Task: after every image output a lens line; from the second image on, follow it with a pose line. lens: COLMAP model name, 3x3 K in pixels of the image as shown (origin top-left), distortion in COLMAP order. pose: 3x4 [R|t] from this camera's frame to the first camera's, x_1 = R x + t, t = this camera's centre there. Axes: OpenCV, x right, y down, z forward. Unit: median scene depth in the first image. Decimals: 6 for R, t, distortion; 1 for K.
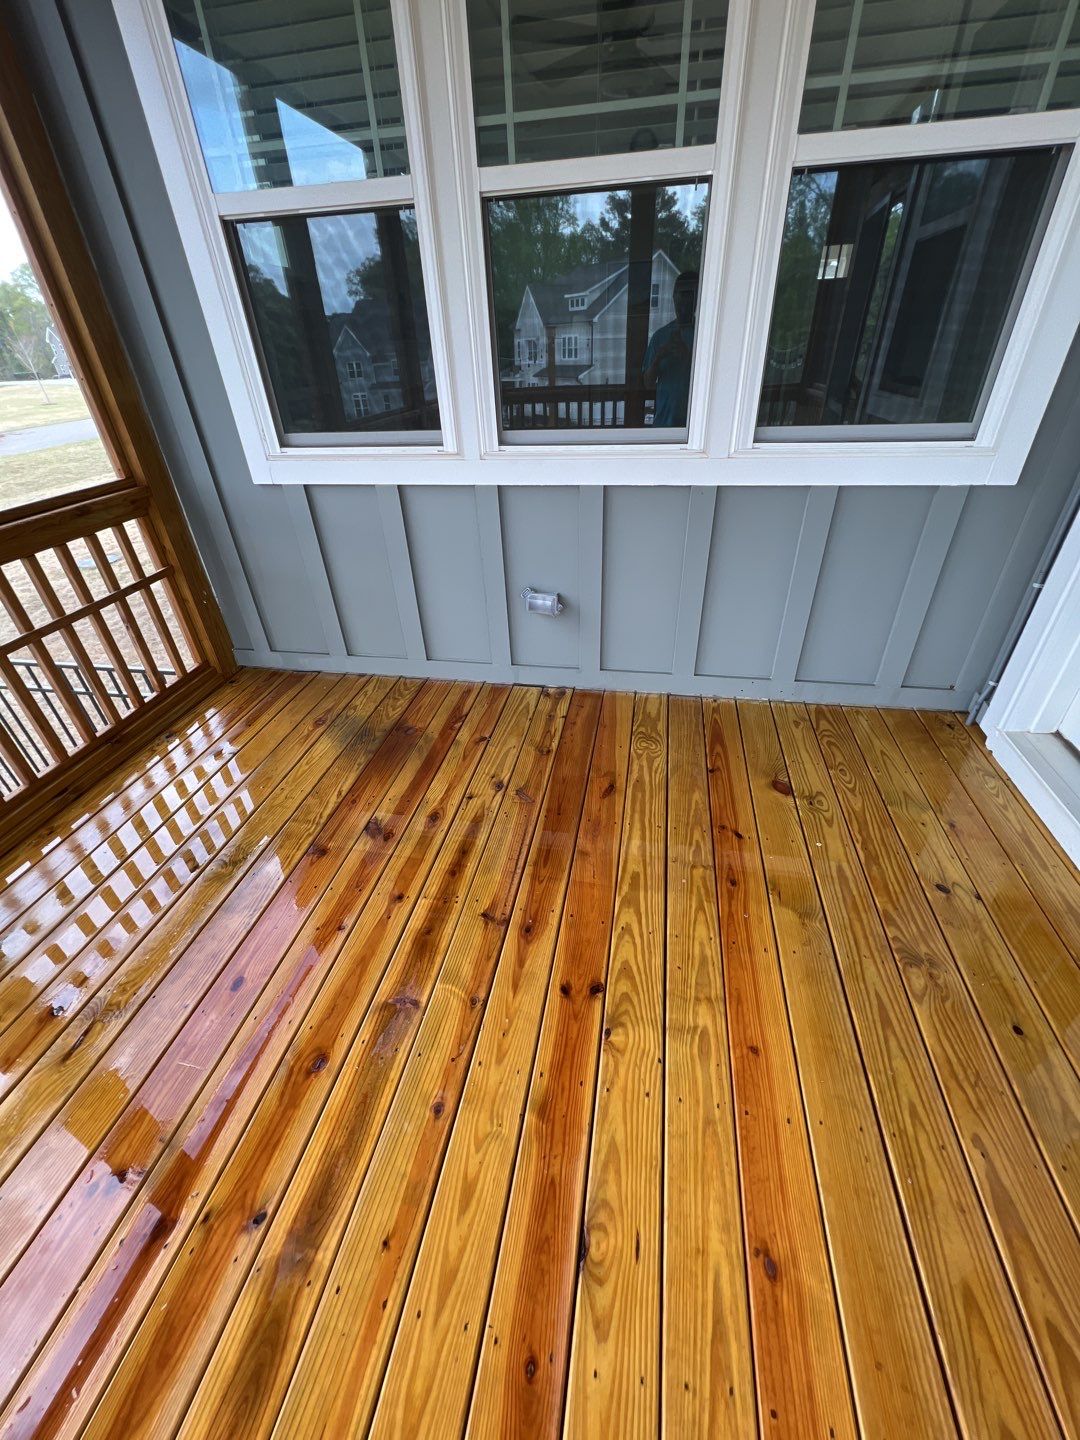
lens RADIAL K [[570.9, 0, 543.5], [0, 570.9, 720.2], [0, 0, 1]] dist [-0.002411, 0.000368]
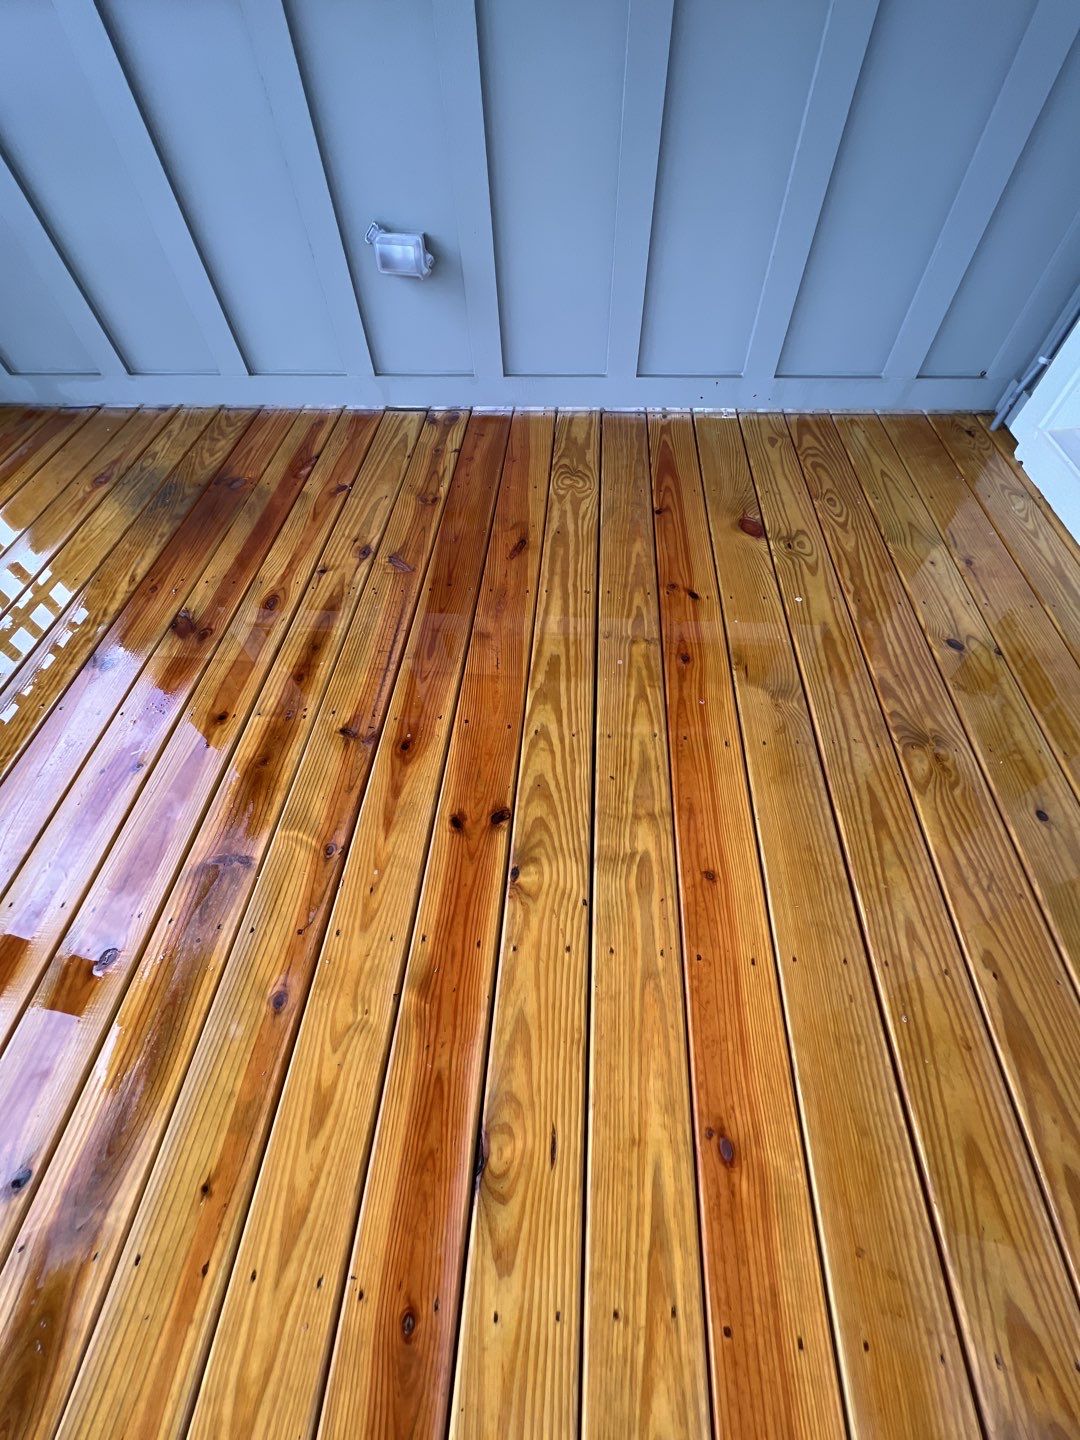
lens RADIAL K [[570.9, 0, 543.5], [0, 570.9, 720.2], [0, 0, 1]] dist [-0.002411, 0.000368]
pose [[0.993246, -0.088834, 0.074634, 0.115039], [0.056144, 0.930926, 0.360868, 0.107321], [-0.101536, -0.354240, 0.929626, 0.398379]]
